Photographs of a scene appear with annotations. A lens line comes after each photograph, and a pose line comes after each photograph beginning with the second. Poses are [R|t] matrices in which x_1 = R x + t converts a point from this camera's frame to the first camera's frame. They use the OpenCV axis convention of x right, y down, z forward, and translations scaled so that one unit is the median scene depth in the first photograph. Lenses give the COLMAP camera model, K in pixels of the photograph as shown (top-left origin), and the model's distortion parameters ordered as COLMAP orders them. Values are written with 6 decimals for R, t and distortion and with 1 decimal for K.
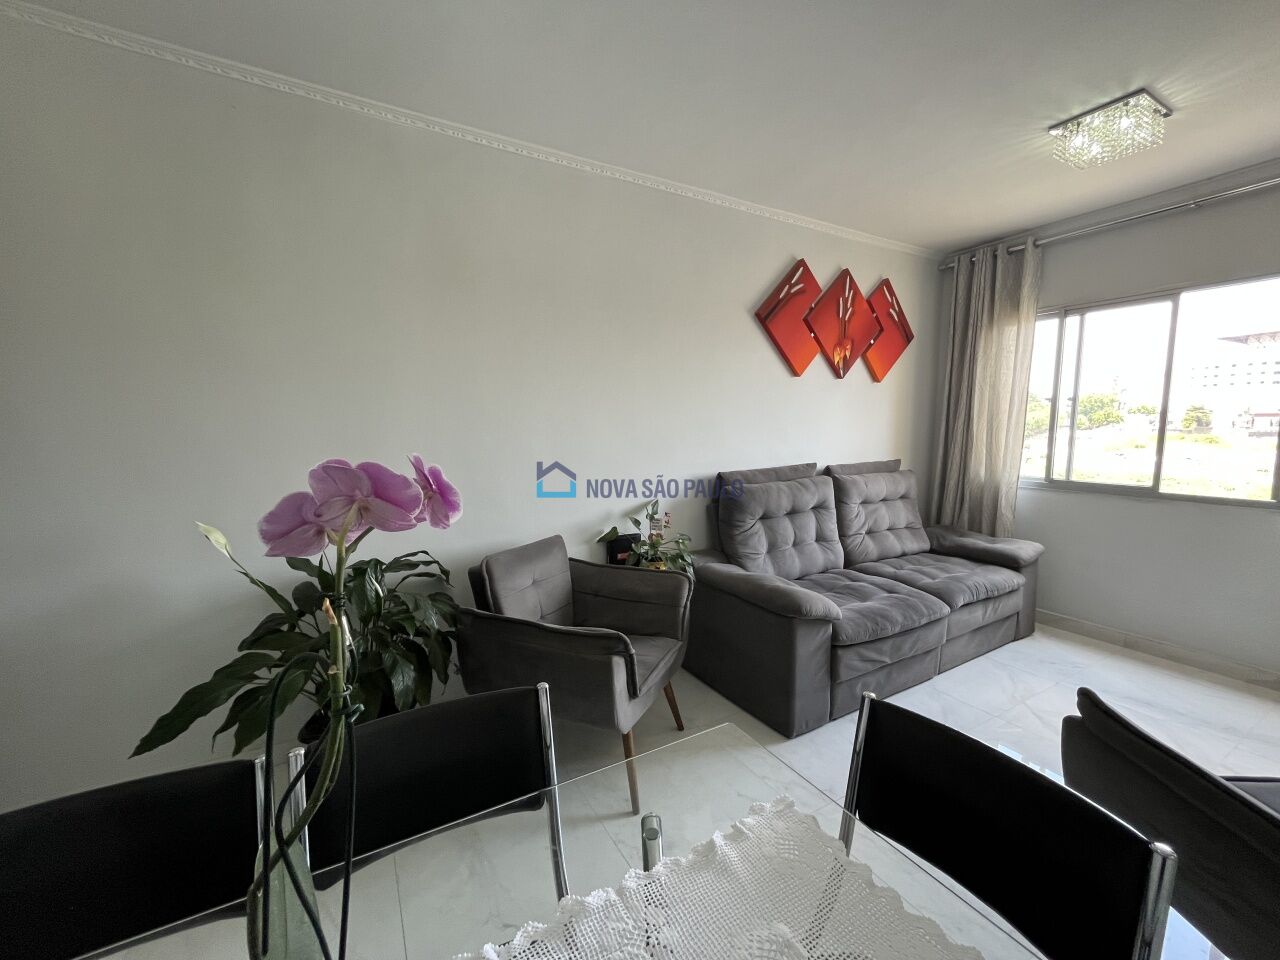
lens RADIAL K [[518.5, 0, 641.8], [0, 518.5, 480.8], [0, 0, 1]] dist [-0.002757, 0.000674]
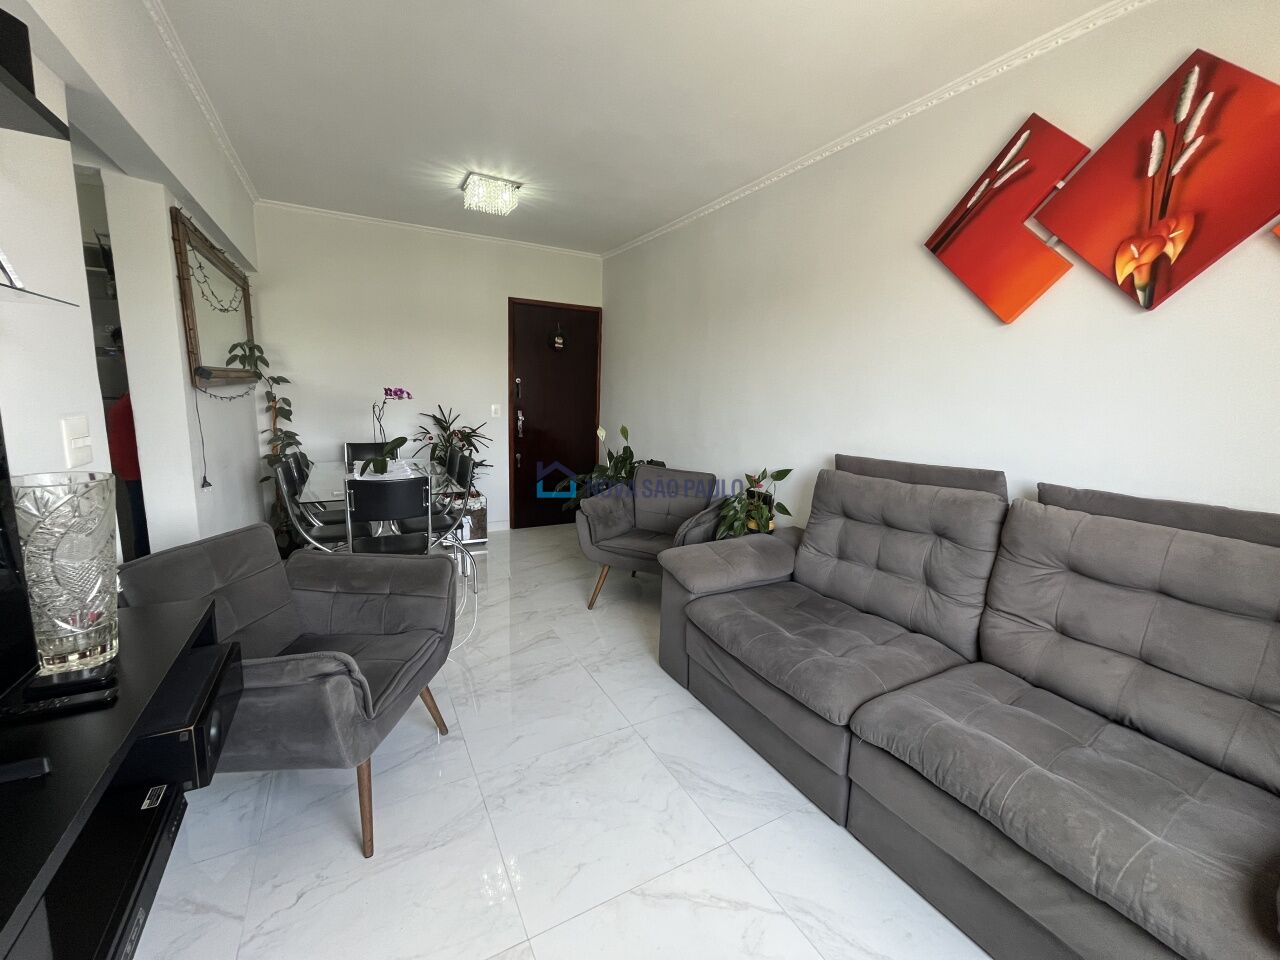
lens RADIAL K [[518.5, 0, 640.4], [0, 518.5, 479.4], [0, 0, 1]] dist [-0.002757, 0.000674]
pose [[-0.016318, 0.168593, -0.985551, 0.968622], [-0.139487, 0.975659, 0.169210, -0.070854], [0.990089, 0.140233, 0.007596, 0.632429]]
